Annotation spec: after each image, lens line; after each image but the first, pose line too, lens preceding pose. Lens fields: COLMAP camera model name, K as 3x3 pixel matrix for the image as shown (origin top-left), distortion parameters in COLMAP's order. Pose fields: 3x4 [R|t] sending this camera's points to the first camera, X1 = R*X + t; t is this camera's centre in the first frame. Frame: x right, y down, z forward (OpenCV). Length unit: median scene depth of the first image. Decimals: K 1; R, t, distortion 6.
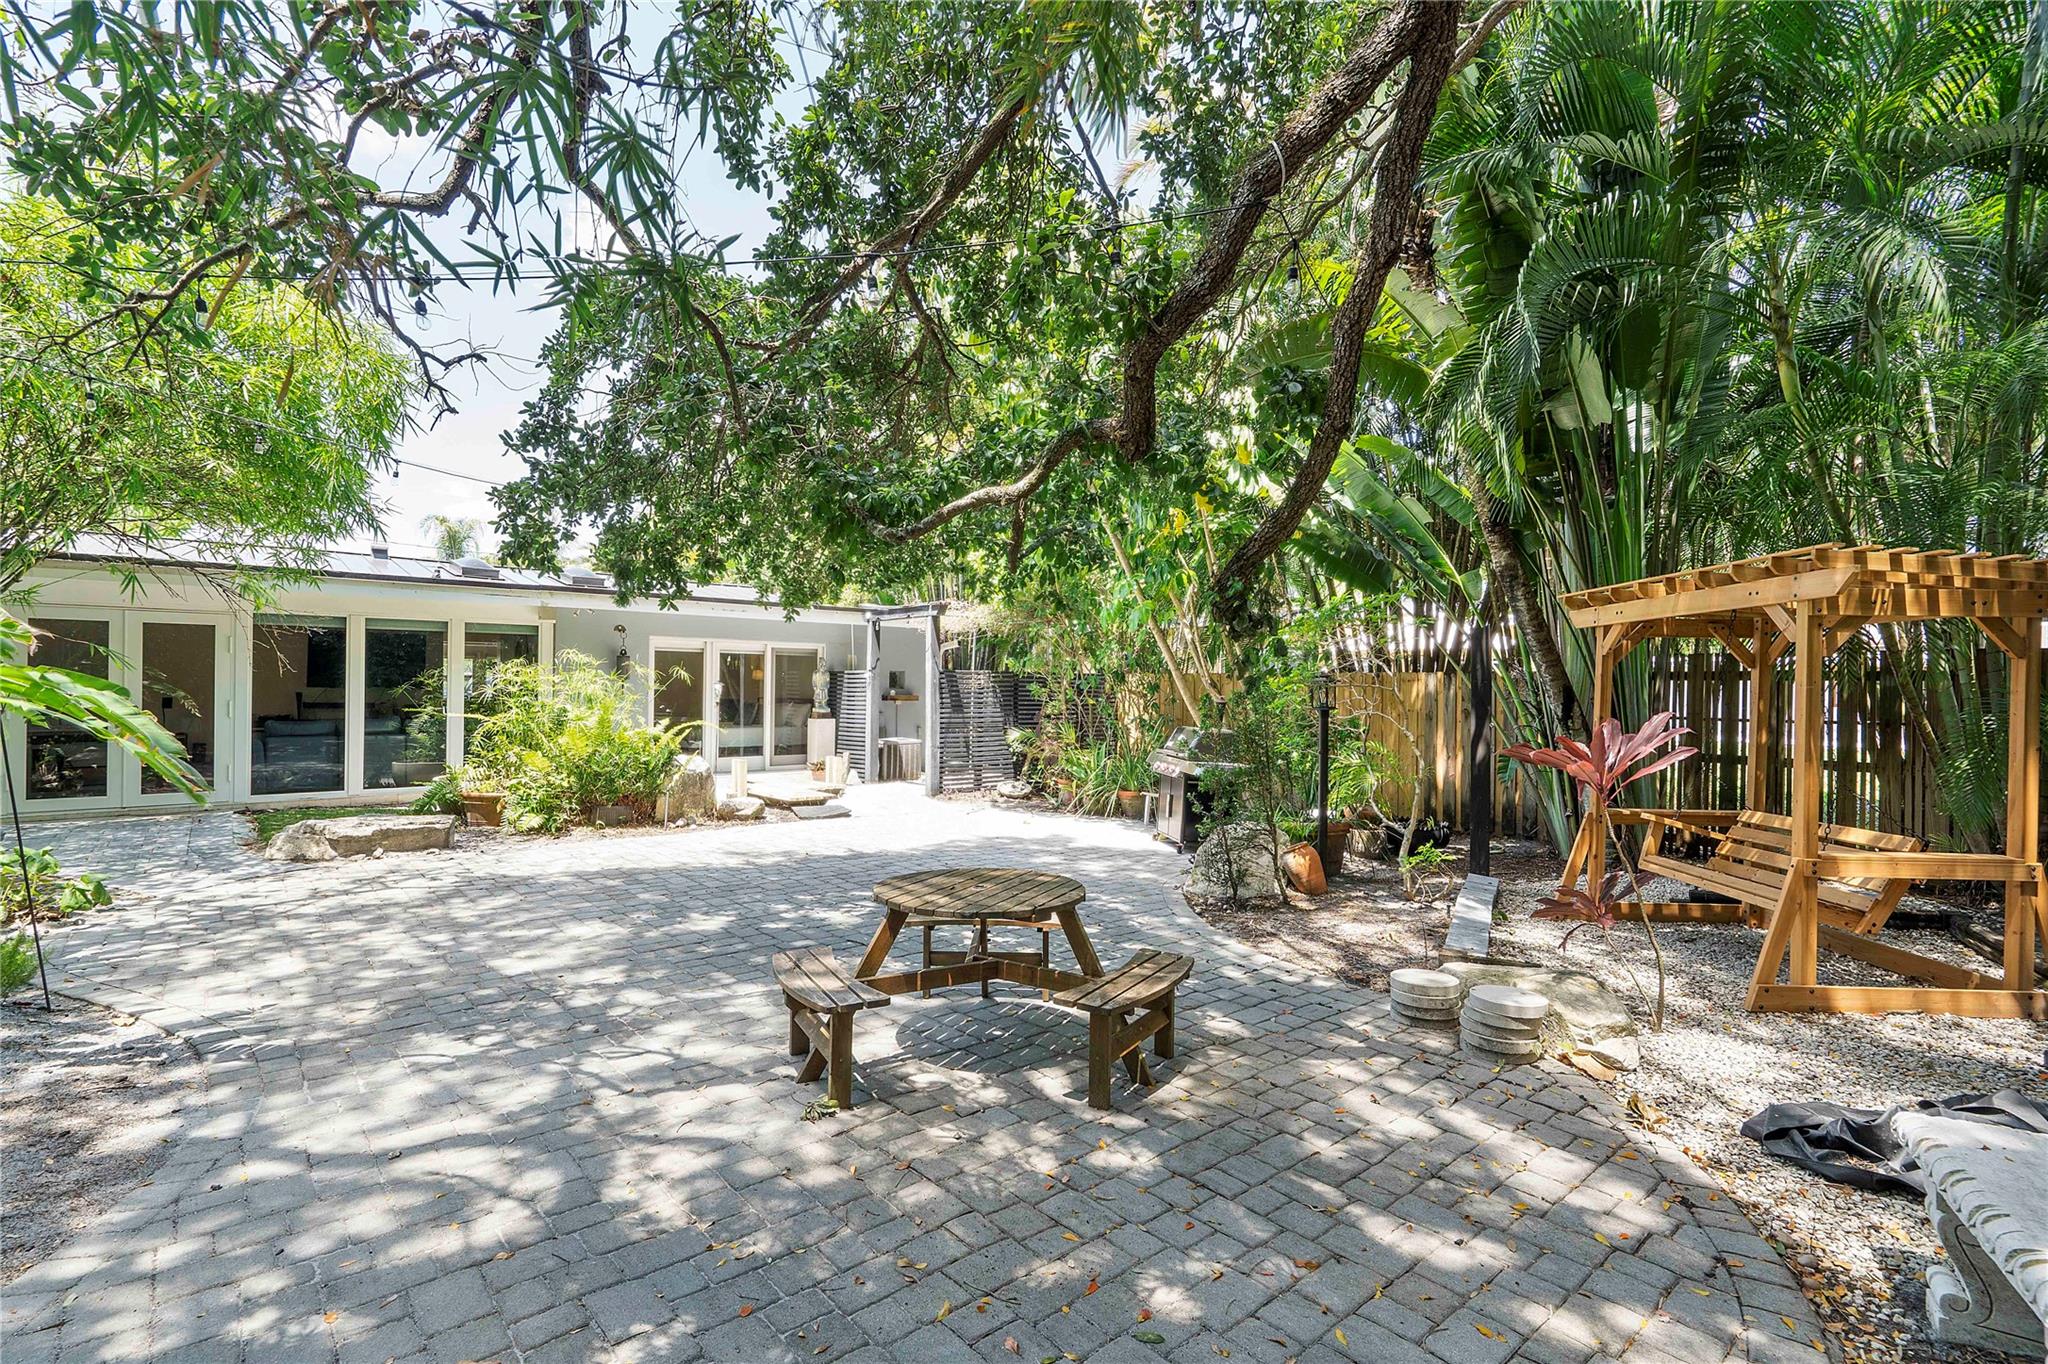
lens RADIAL K [[955.2, 0, 1019.9], [0, 955.2, 683.2], [0, 0, 1]] dist [0.001371, 0.001234]
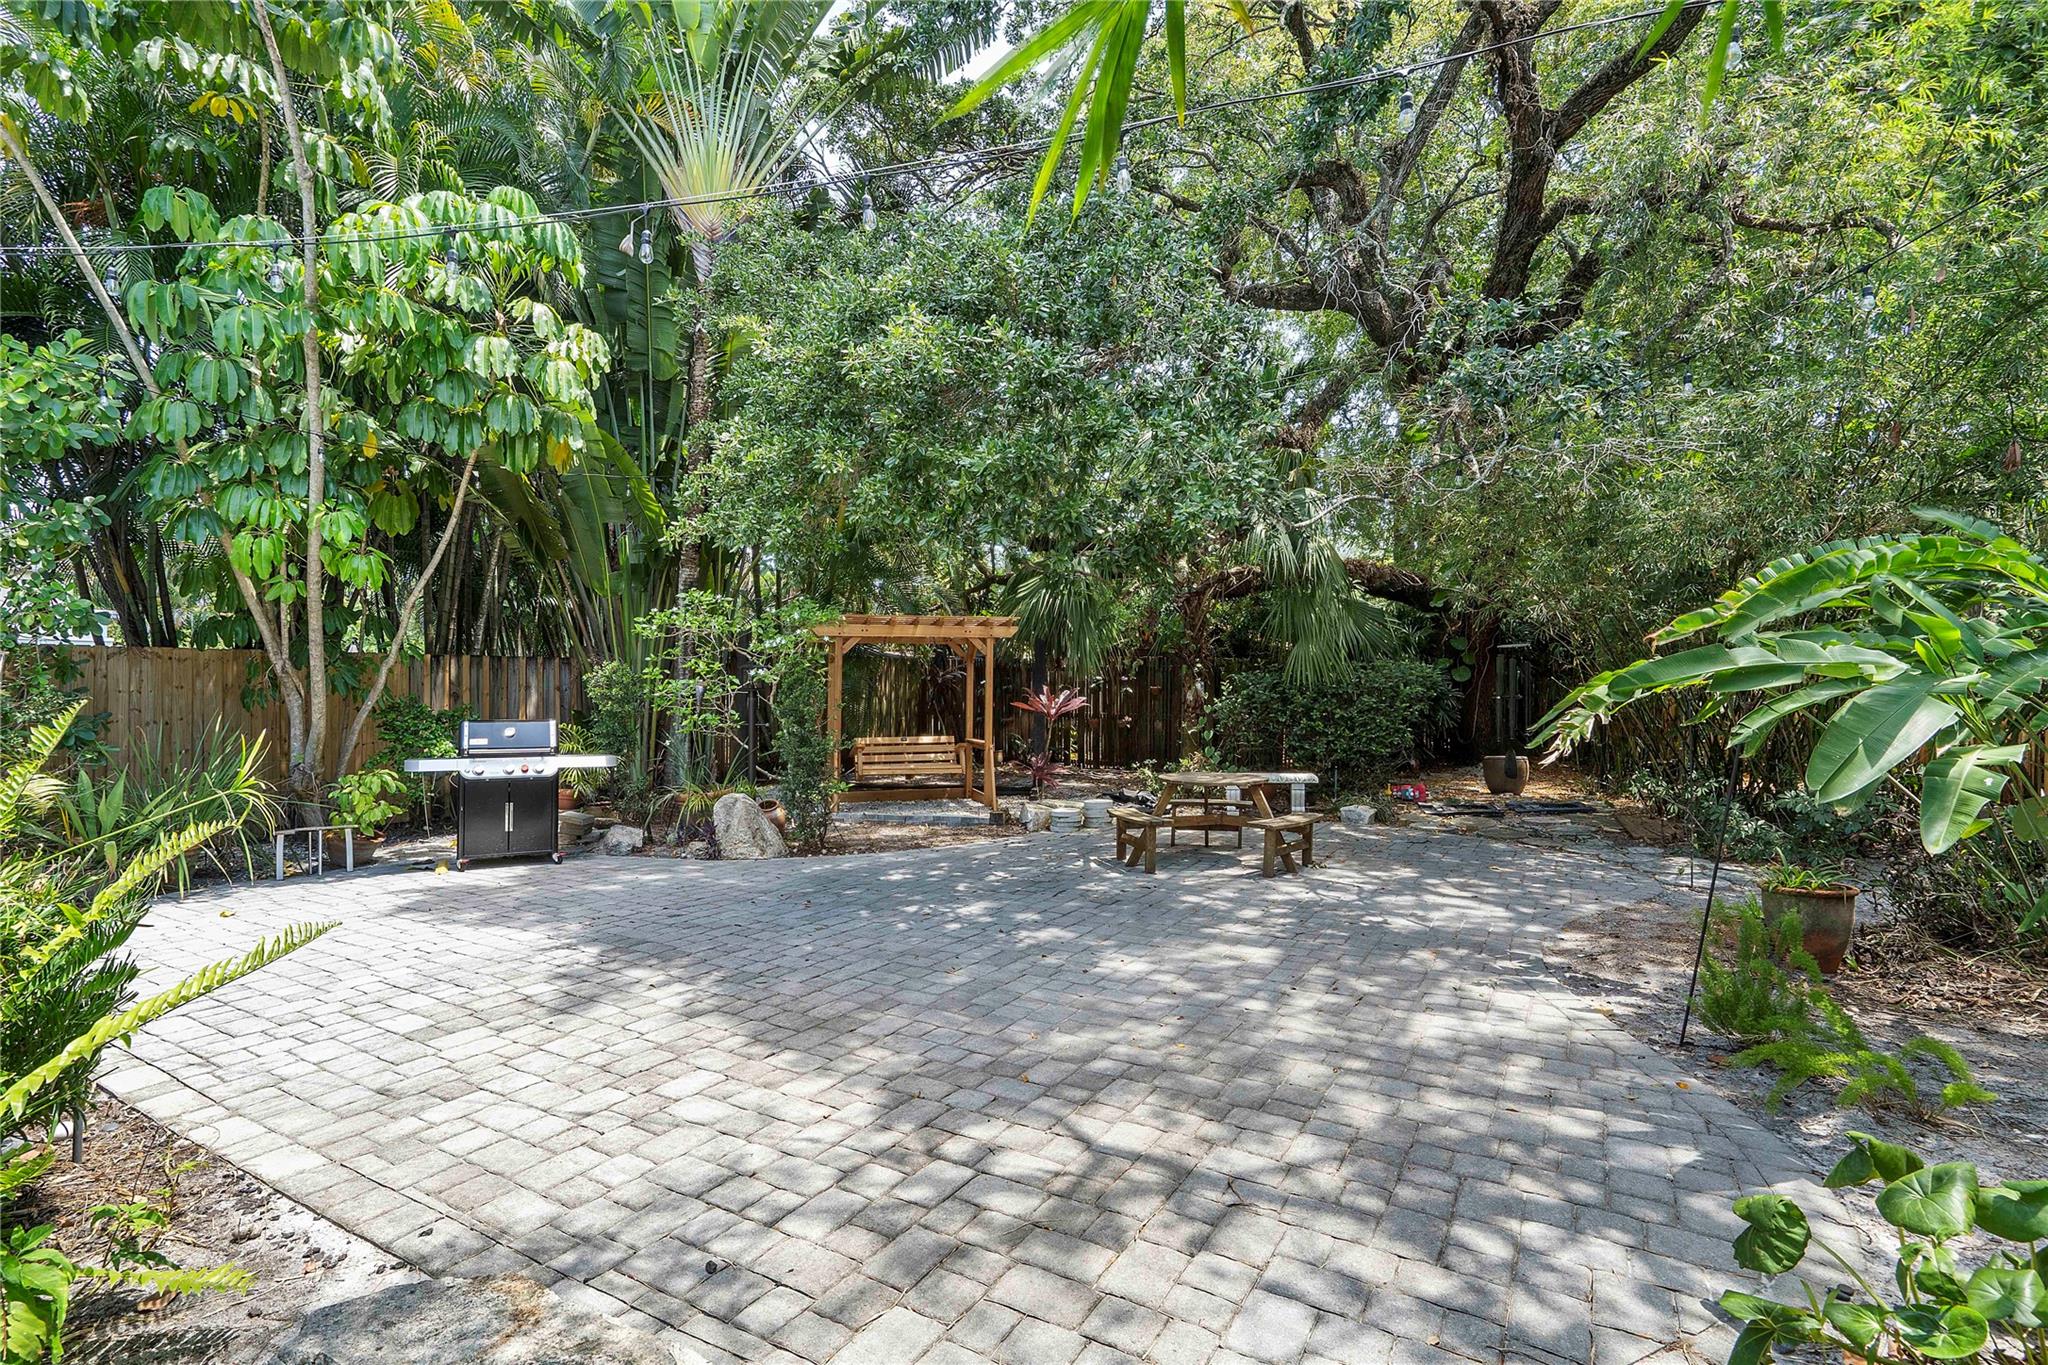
lens RADIAL K [[955.2, 0, 1011.1], [0, 955.2, 686.2], [0, 0, 1]] dist [0.001371, 0.001234]
pose [[-0.313551, -0.011371, 0.949503, -0.754365], [-0.004454, 0.999935, 0.010505, 0.005073], [-0.949561, -0.000935, -0.313581, 0.849140]]
